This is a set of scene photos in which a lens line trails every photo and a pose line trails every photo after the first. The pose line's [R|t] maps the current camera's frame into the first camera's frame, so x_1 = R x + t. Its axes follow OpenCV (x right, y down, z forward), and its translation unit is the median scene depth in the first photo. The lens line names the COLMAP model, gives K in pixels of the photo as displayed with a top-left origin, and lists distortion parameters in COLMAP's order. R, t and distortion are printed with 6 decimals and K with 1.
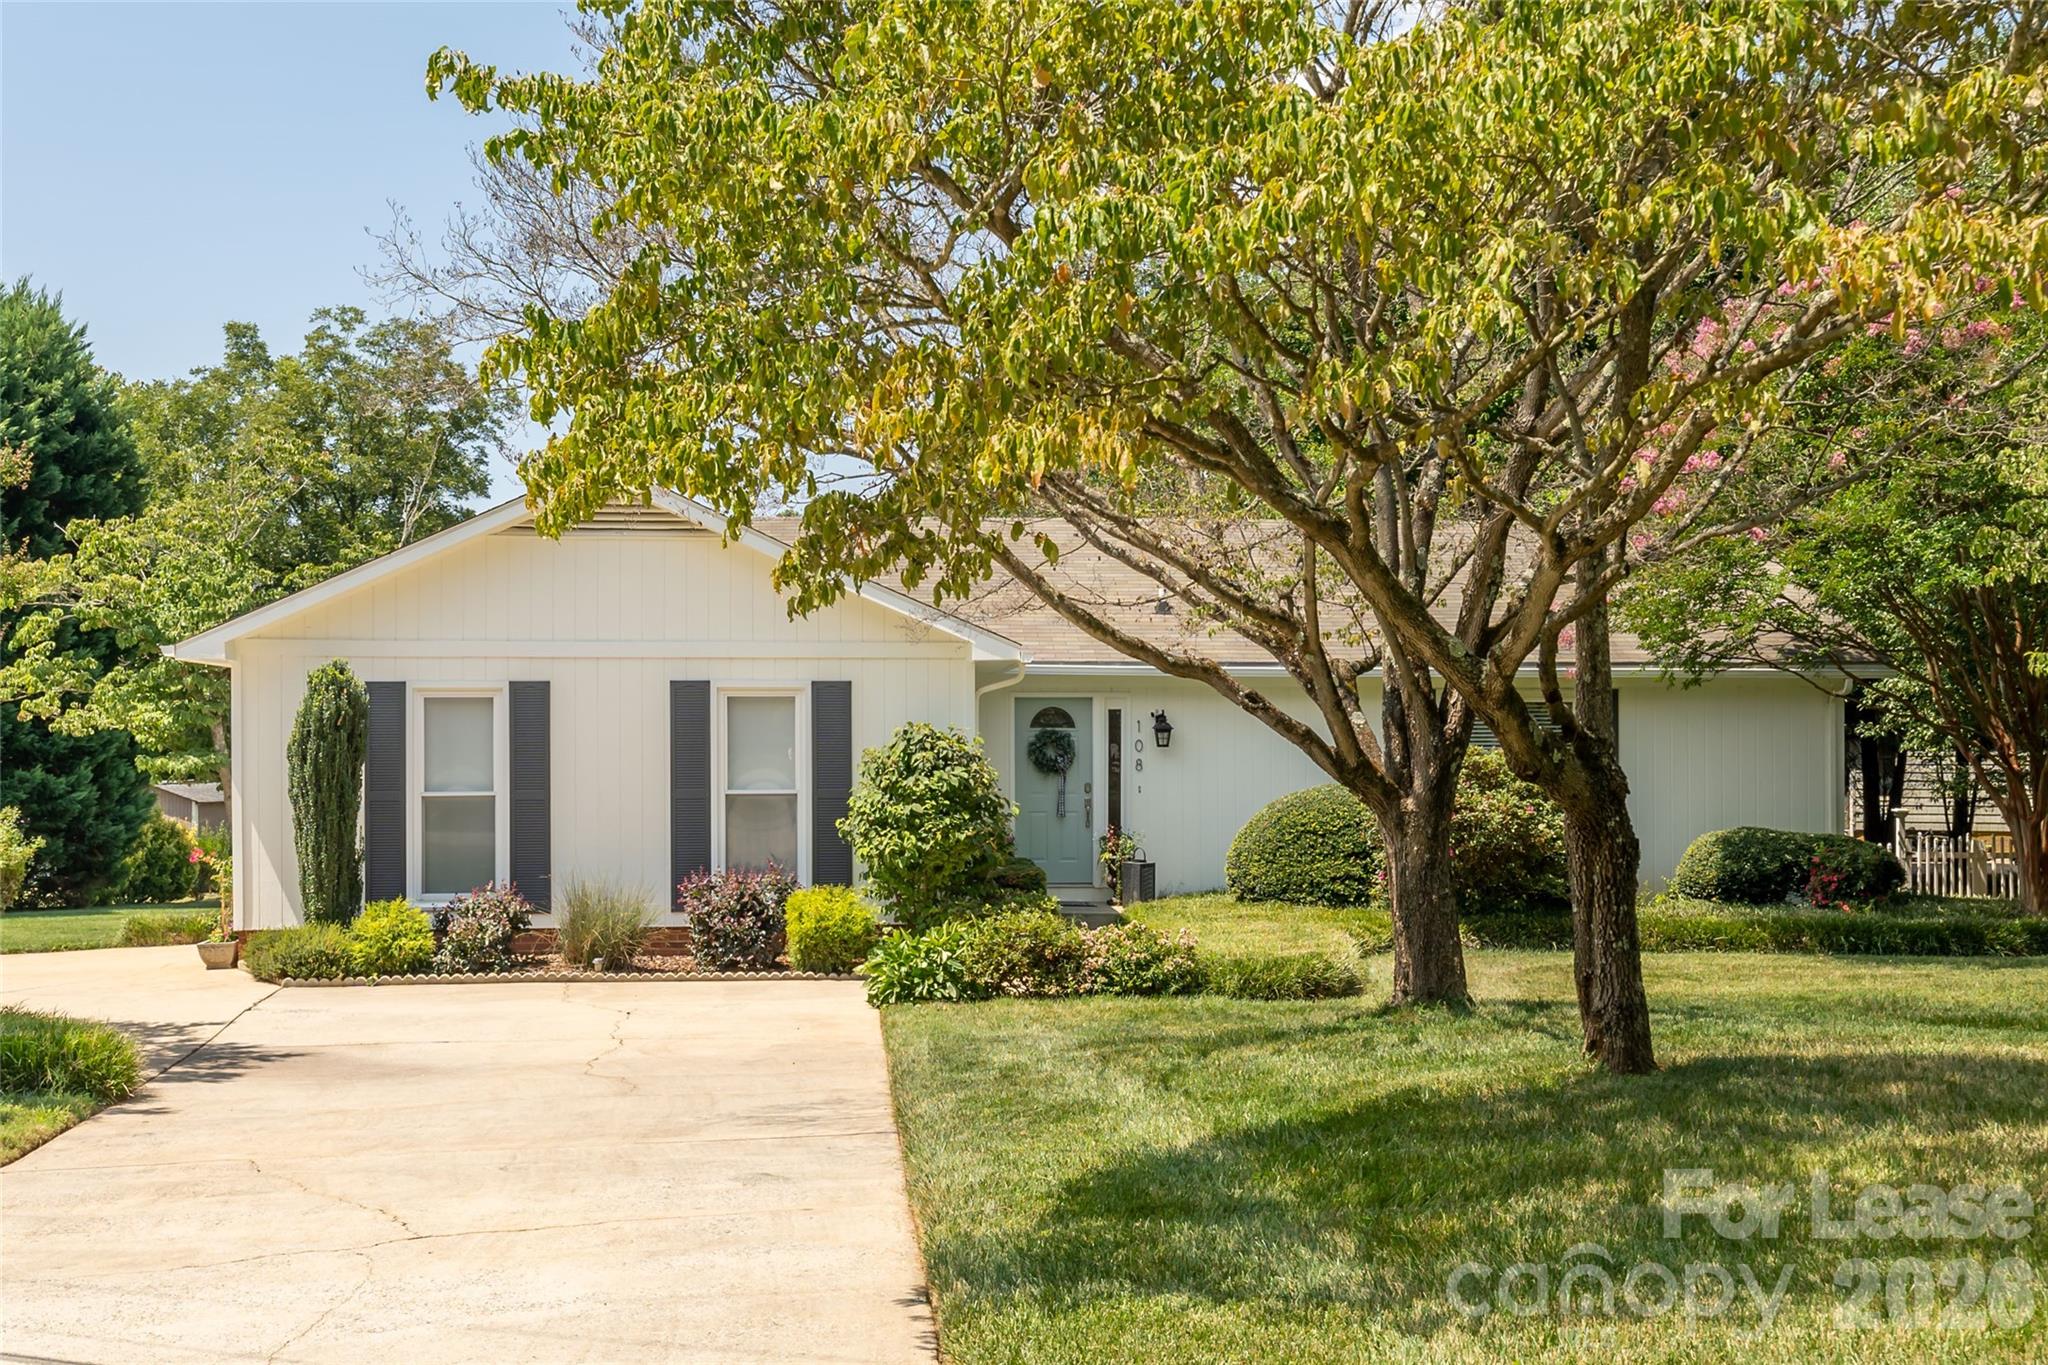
lens RADIAL K [[2016.6, 0, 1024.5], [0, 2016.6, 684.9], [0, 0, 1]] dist [0.001615, 0.000000]
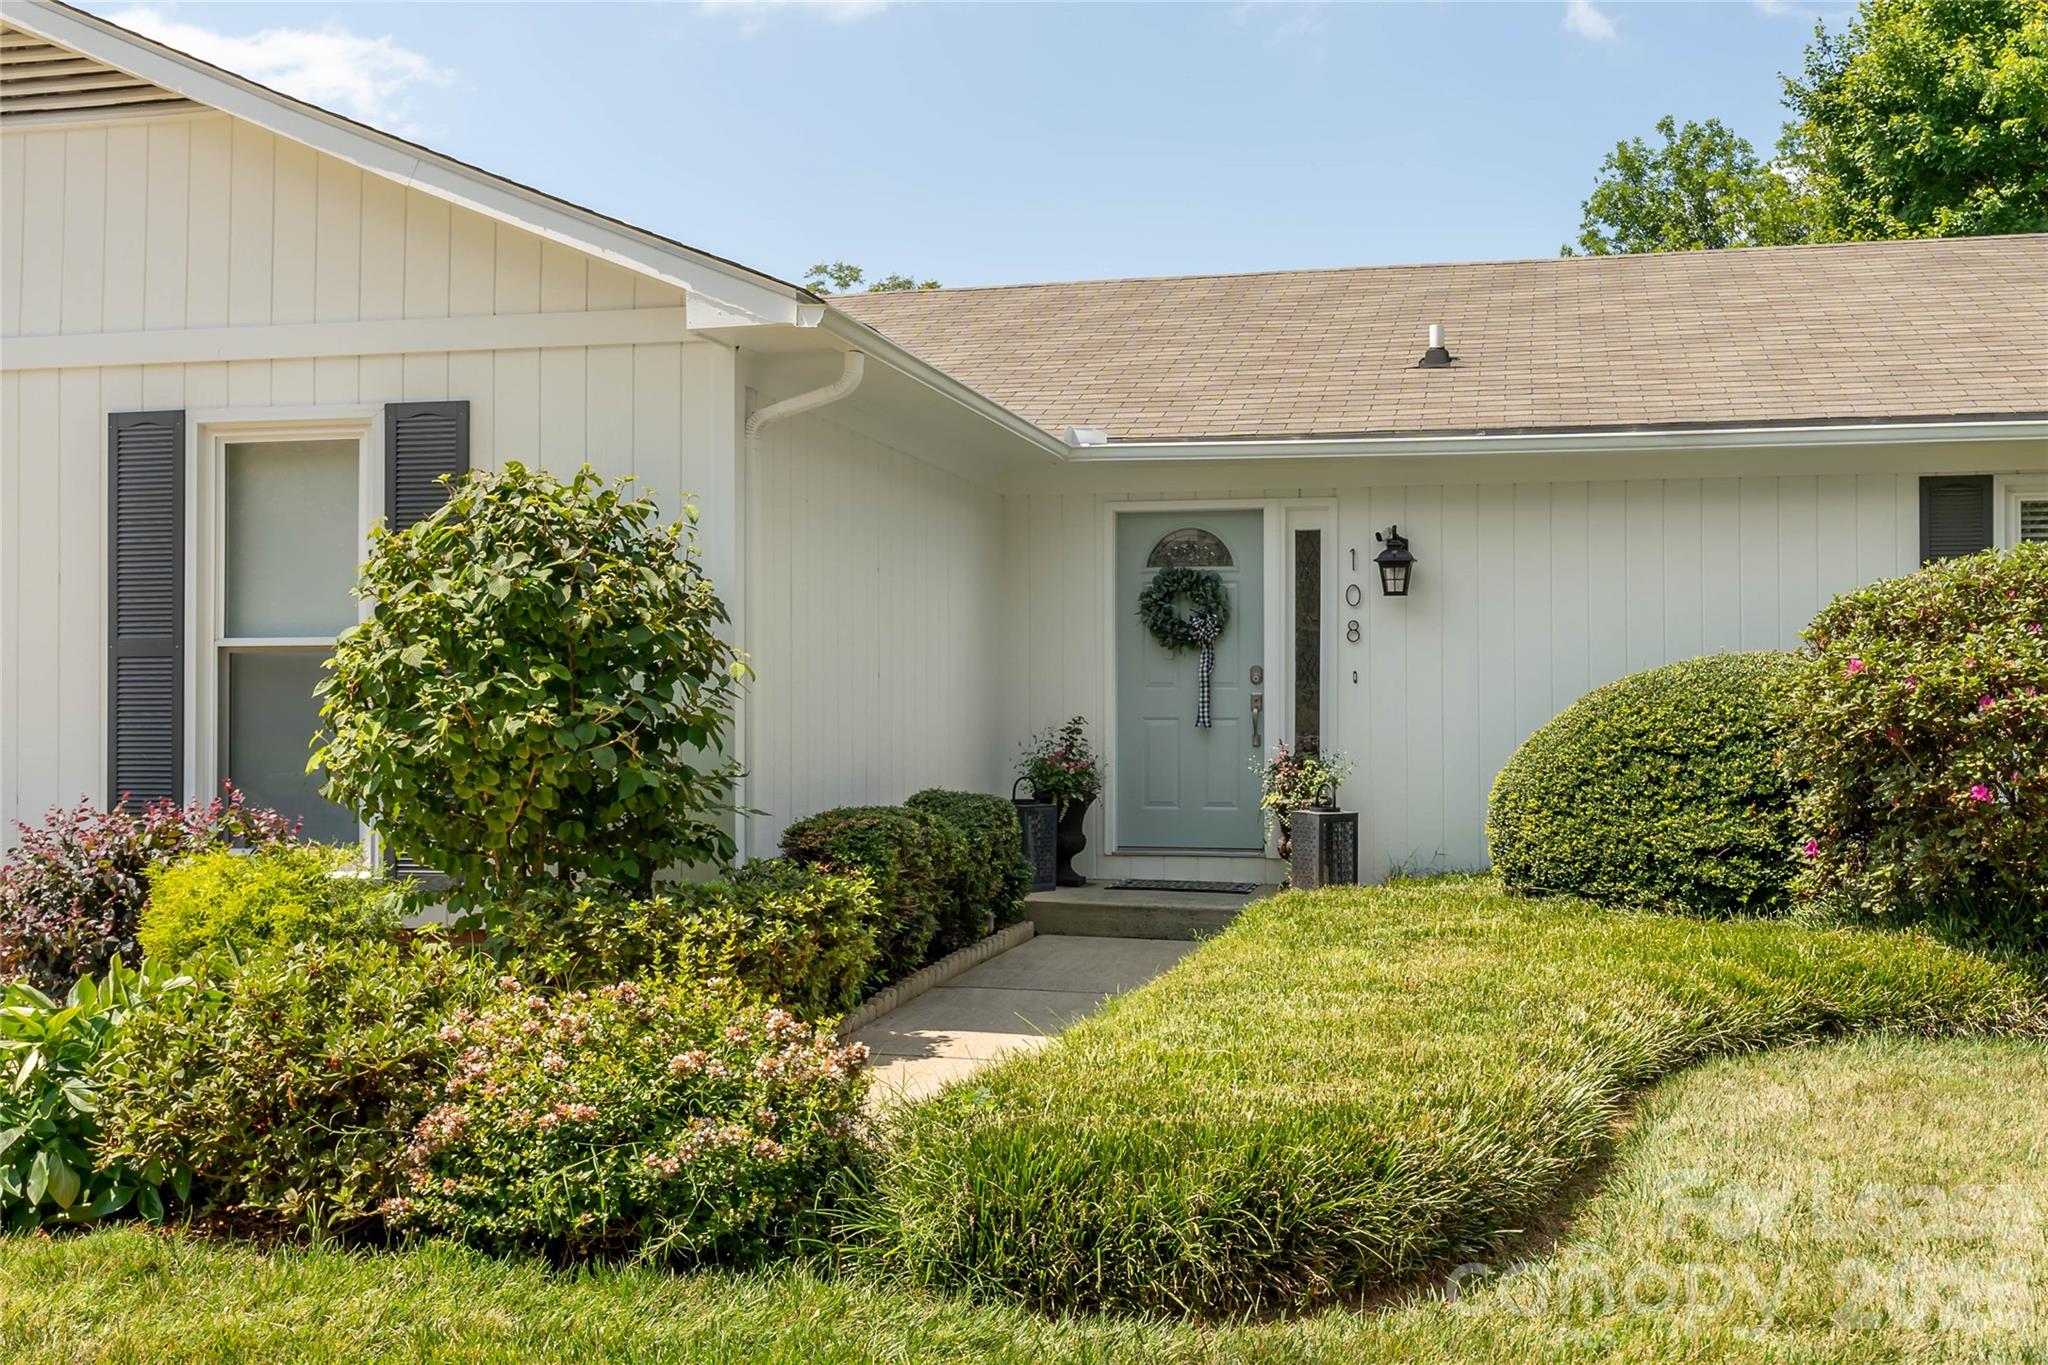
lens RADIAL K [[1725.5, 0, 1023.3], [0, 1725.5, 687.1], [0, 0, 1]] dist [0.005324, 0.000812]
pose [[0.934673, -0.011044, -0.355338, 0.146914], [0.014419, 0.999873, 0.006852, 0.053584], [0.355217, -0.011528, 0.934713, 0.576841]]
